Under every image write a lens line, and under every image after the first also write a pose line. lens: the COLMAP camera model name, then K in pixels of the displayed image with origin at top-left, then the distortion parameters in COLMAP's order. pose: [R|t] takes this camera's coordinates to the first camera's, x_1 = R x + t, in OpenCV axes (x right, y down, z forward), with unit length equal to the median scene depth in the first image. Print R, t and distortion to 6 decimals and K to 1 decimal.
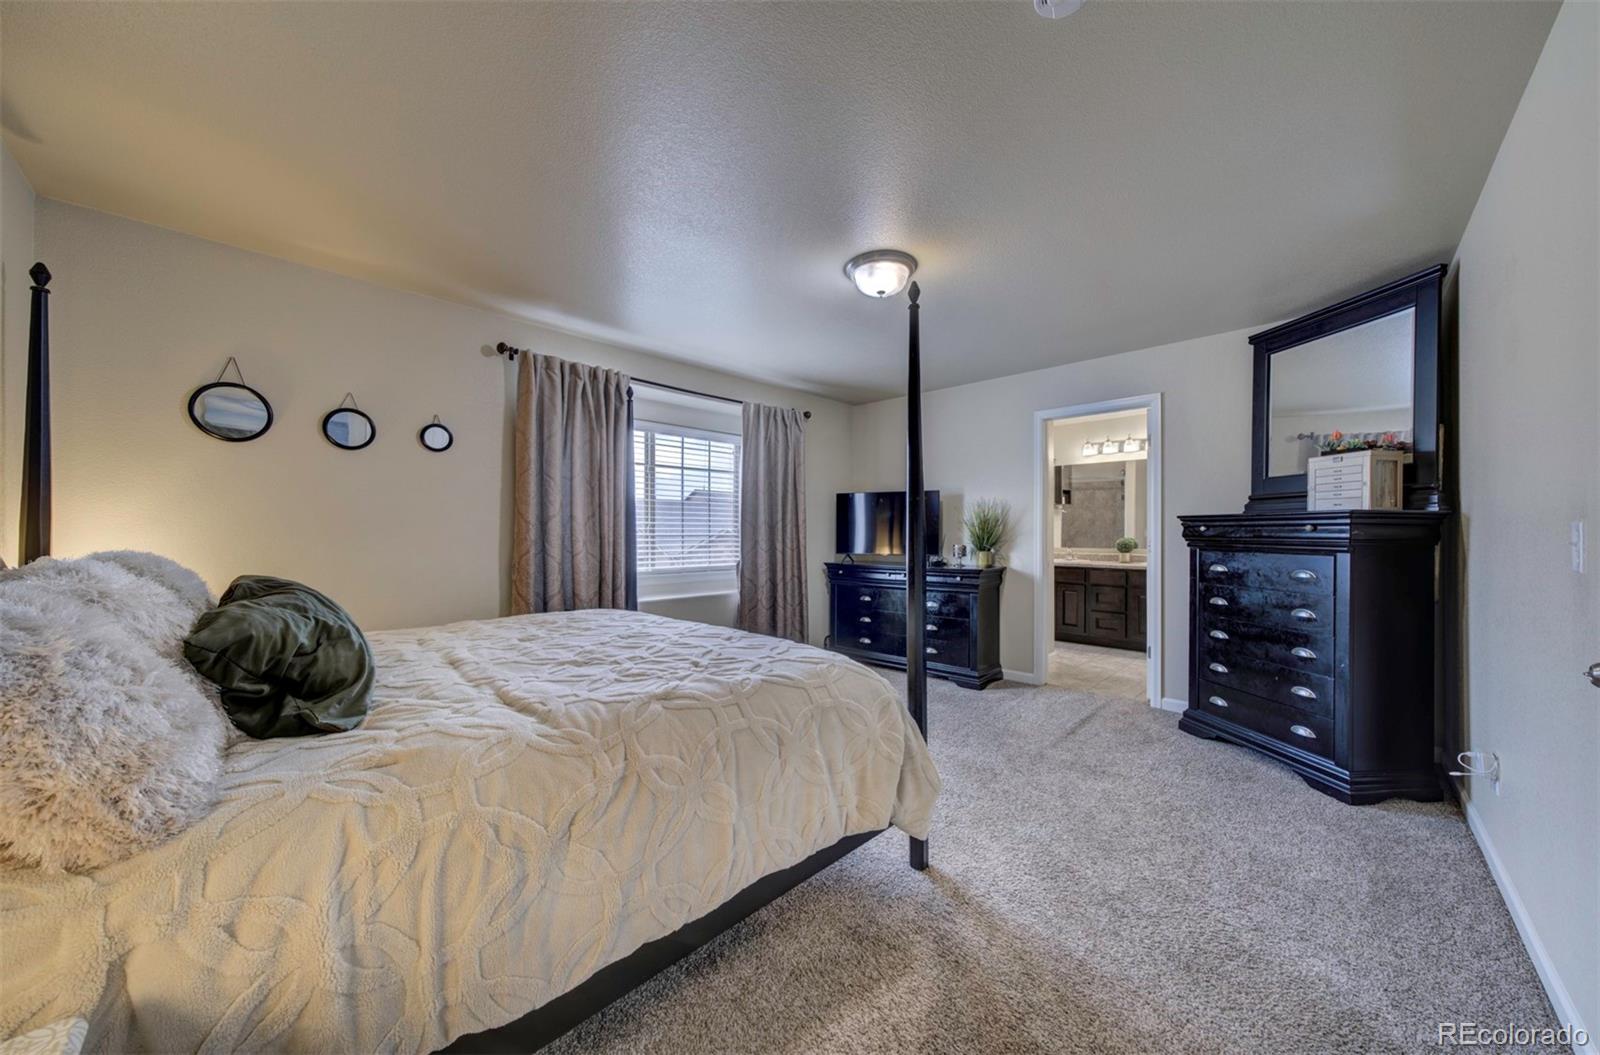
lens RADIAL K [[533.9, 0, 802.9], [0, 533.9, 532.0], [0, 0, 1]] dist [-0.001925, 0.000024]
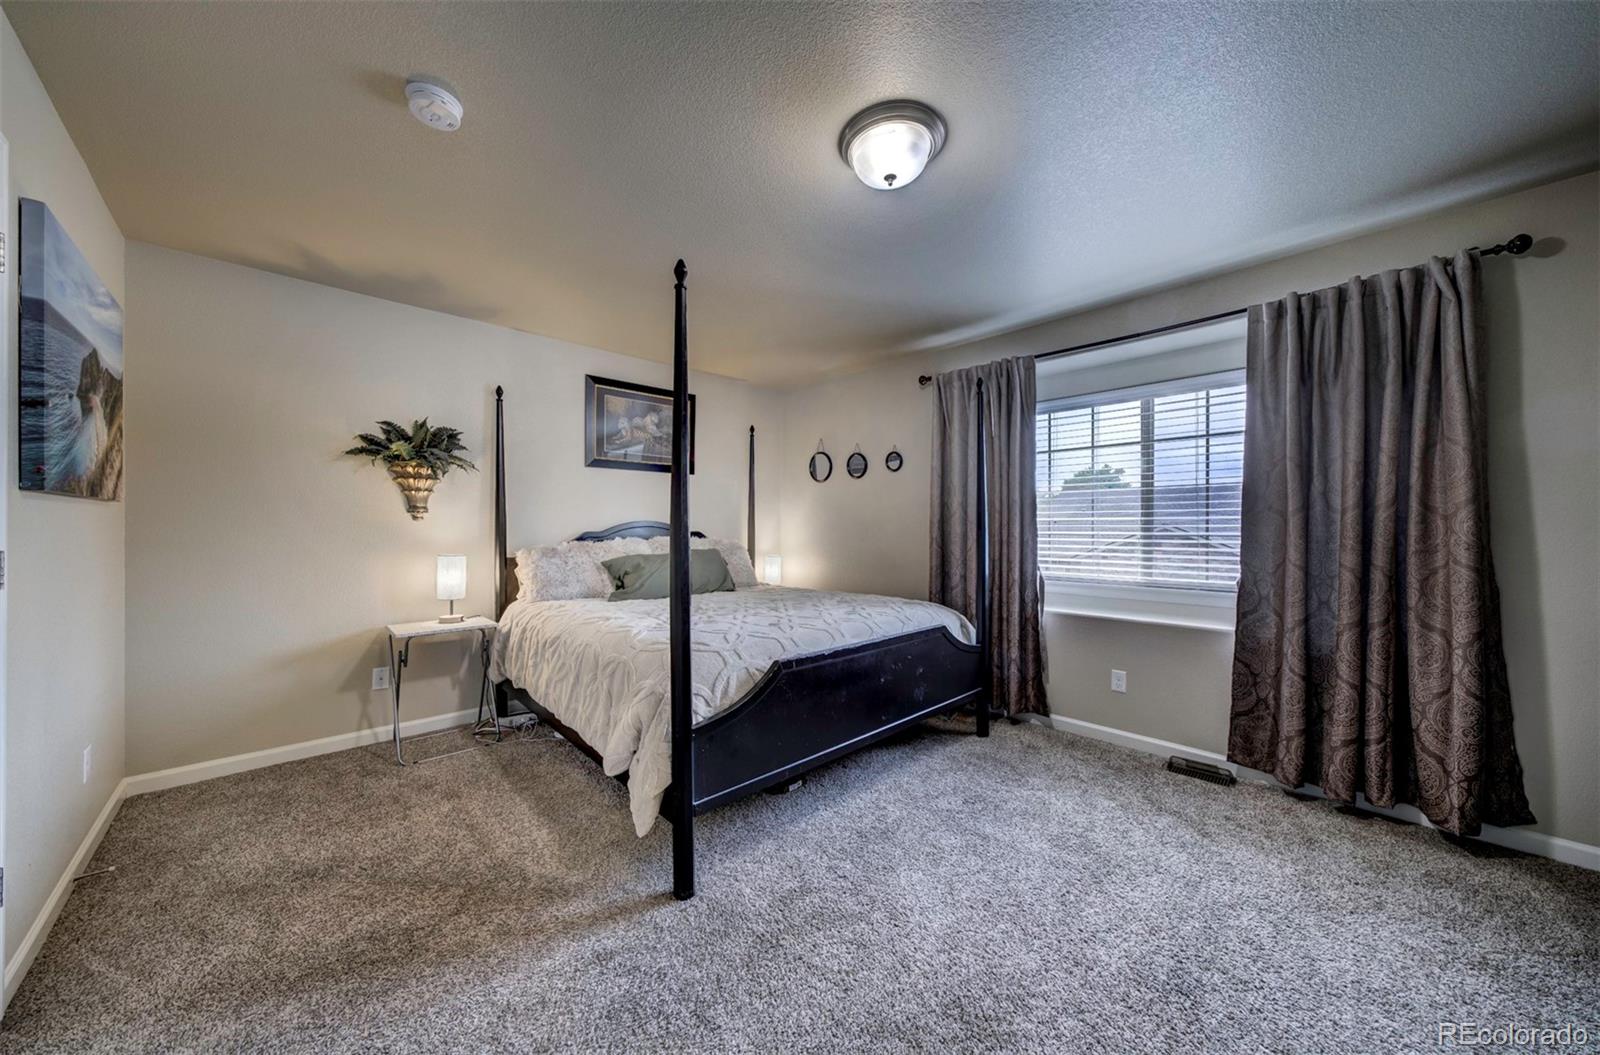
lens RADIAL K [[533.9, 0, 794.5], [0, 533.9, 529.9], [0, 0, 1]] dist [-0.001925, 0.000024]
pose [[-0.015555, 0.003572, -0.999873, 0.549070], [-0.003520, 0.999987, 0.003627, -0.002217], [0.999873, 0.003576, -0.015542, 0.584675]]
